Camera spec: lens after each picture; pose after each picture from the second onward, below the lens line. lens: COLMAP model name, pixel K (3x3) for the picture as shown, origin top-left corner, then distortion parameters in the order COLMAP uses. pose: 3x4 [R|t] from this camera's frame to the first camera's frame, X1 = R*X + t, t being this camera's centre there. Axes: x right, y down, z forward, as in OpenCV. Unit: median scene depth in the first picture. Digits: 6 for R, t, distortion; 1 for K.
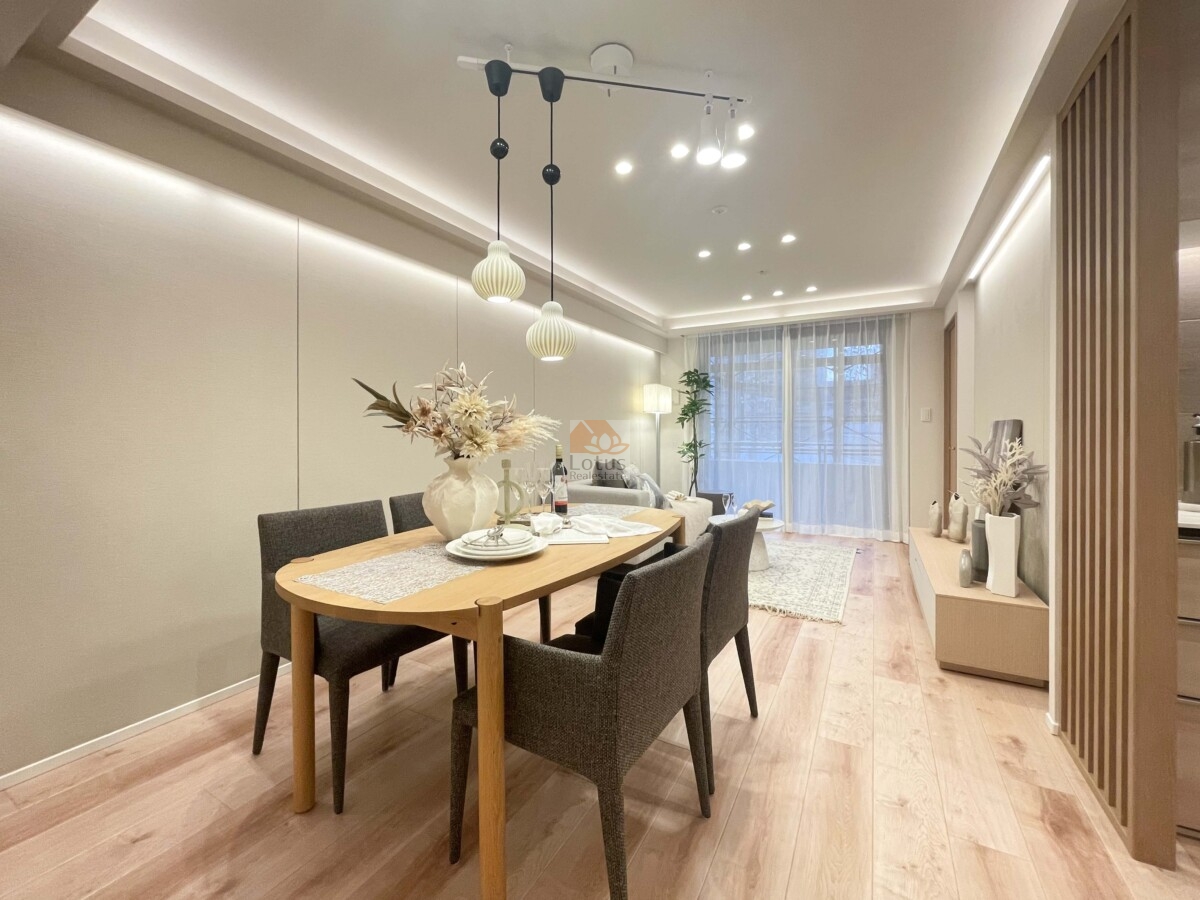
lens RADIAL K [[484.7, 0, 600.0], [0, 484.7, 450.0], [0, 0, 1]] dist [-0.000632, -0.000523]
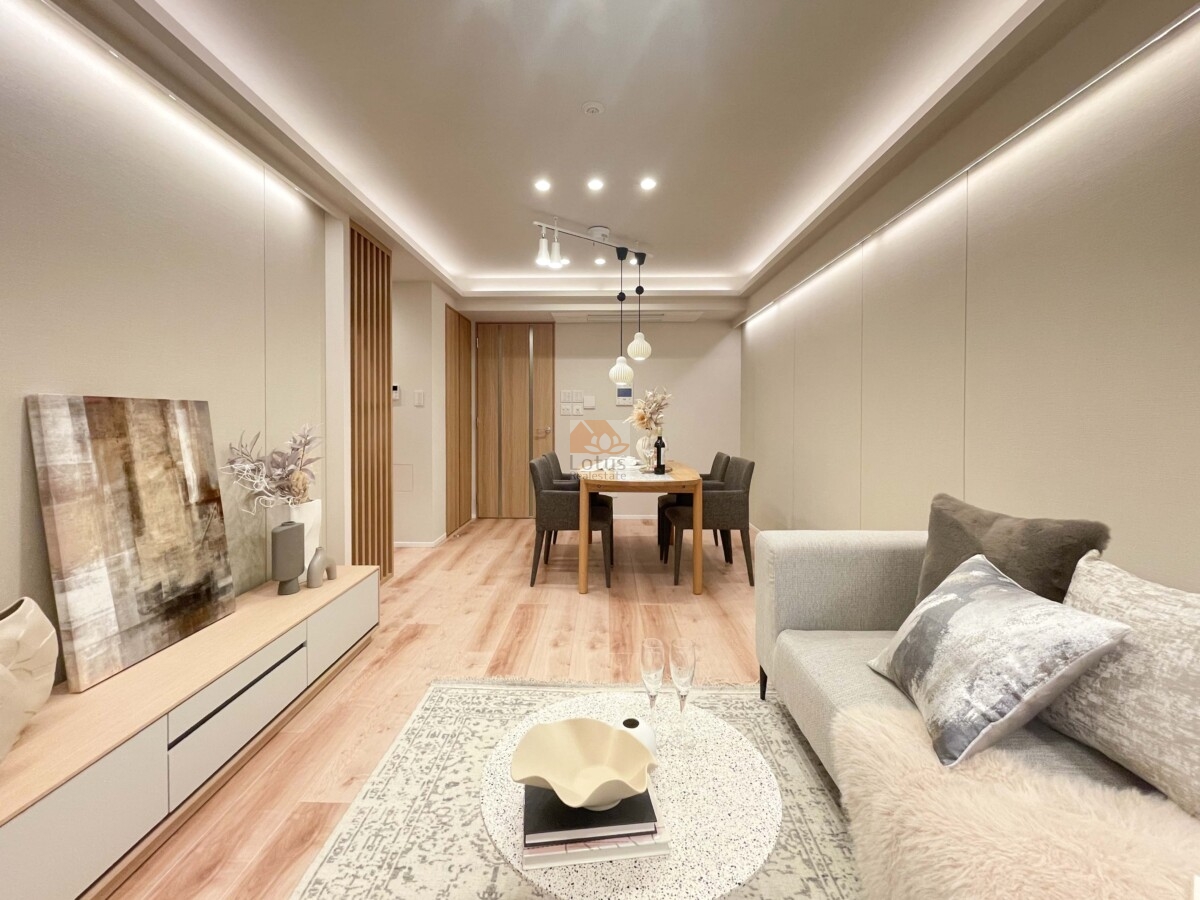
lens RADIAL K [[484.7, 0, 600.0], [0, 484.7, 450.0], [0, 0, 1]] dist [-0.000632, -0.000523]
pose [[-0.875024, 0.023753, -0.483497, 0.761989], [-0.026081, 0.995031, 0.096084, -0.078083], [0.483376, 0.096686, -0.870057, 2.108478]]
